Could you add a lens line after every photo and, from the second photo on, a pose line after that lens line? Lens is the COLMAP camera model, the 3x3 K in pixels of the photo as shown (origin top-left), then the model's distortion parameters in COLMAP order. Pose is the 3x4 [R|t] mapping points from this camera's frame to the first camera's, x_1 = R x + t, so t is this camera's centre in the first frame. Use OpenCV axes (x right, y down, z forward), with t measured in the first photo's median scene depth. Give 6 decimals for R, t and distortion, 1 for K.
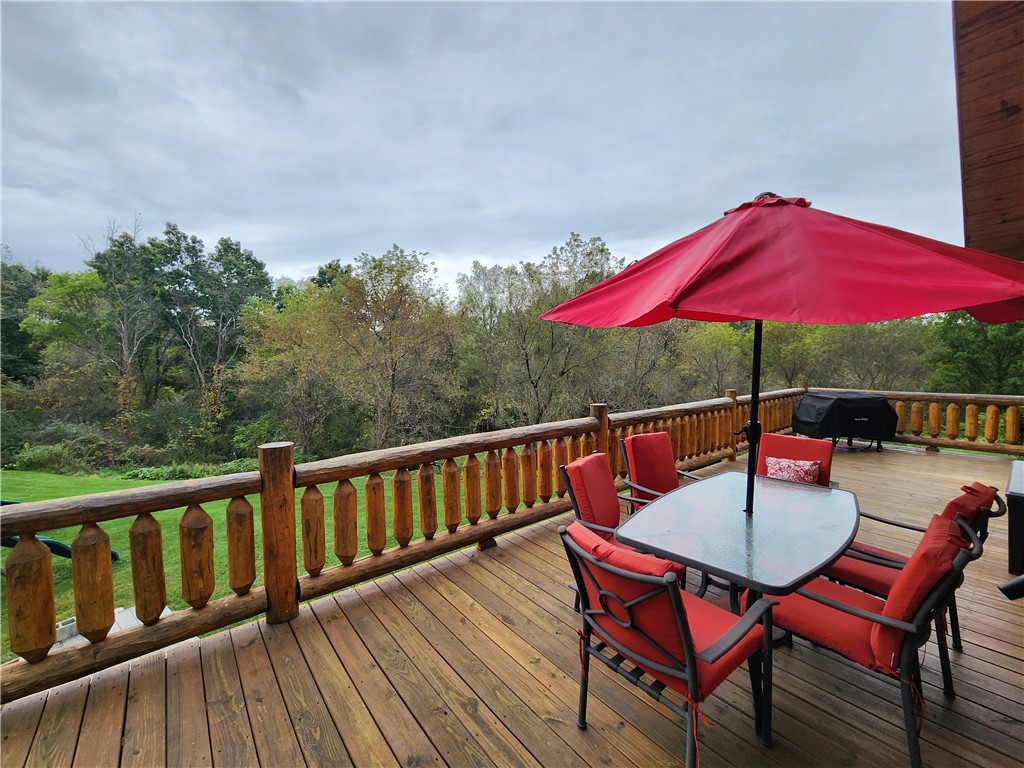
lens RADIAL K [[424.3, 0, 515.8], [0, 424.3, 377.8], [0, 0, 1]] dist [-0.002108, 0.001258]
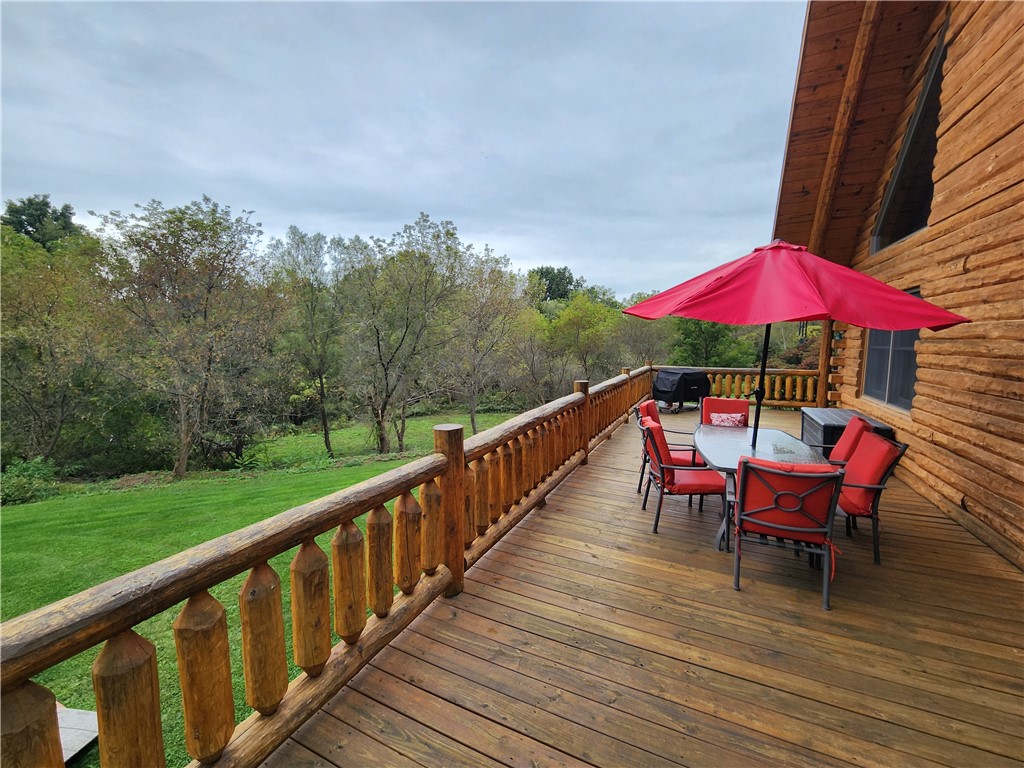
lens RADIAL K [[424.3, 0, 515.3], [0, 424.3, 379.2], [0, 0, 1]] dist [-0.002108, 0.001258]
pose [[0.896289, -0.027356, 0.442626, -0.122701], [0.006151, 0.998766, 0.049273, -0.000872], [-0.443428, -0.041440, 0.895352, 0.002109]]
